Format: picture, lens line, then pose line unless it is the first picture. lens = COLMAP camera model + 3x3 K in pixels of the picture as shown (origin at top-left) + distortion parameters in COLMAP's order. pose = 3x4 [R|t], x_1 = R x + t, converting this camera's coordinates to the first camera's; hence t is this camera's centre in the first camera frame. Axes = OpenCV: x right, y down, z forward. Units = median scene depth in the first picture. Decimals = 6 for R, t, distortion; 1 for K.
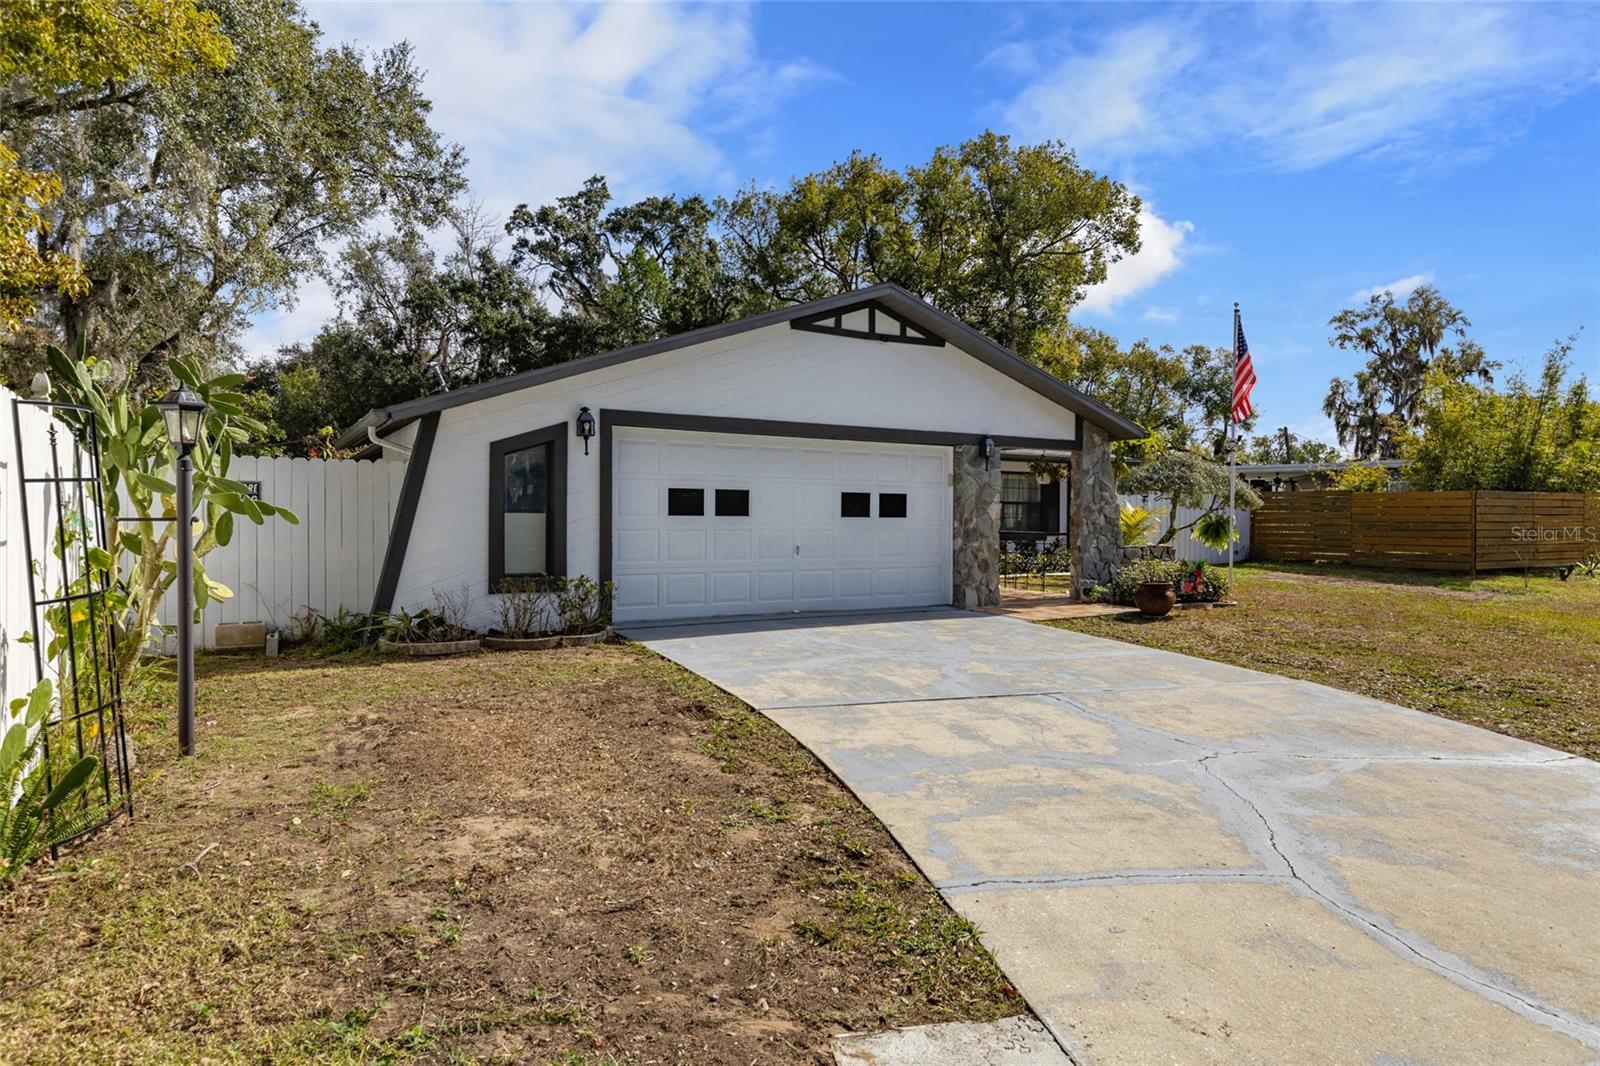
lens RADIAL K [[930.1, 0, 800.0], [0, 930.1, 533.0], [0, 0, 1]] dist [0.000838, 0.000178]
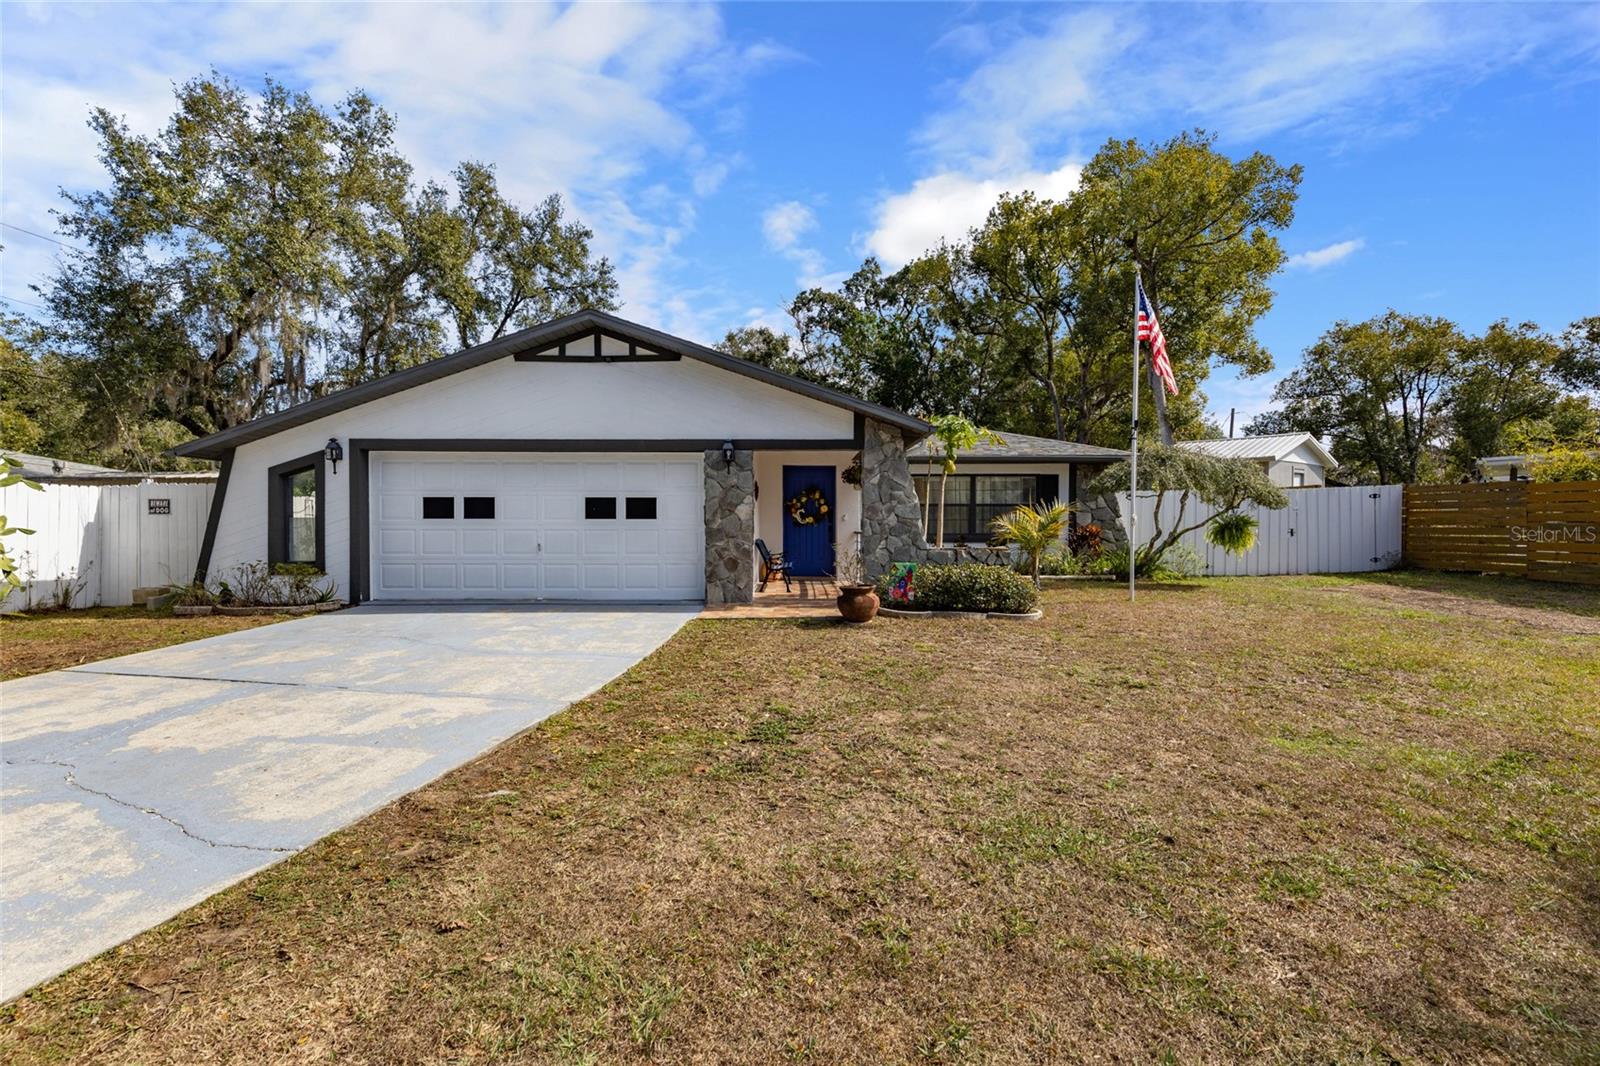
lens RADIAL K [[716.2, 0, 791.6], [0, 716.2, 529.4], [0, 0, 1]] dist [0.000160, -0.000011]
pose [[0.861310, -0.001468, -0.508078, 0.704686], [-0.003705, 0.999951, -0.009170, 0.003019], [0.508067, 0.009780, 0.861262, 0.360721]]
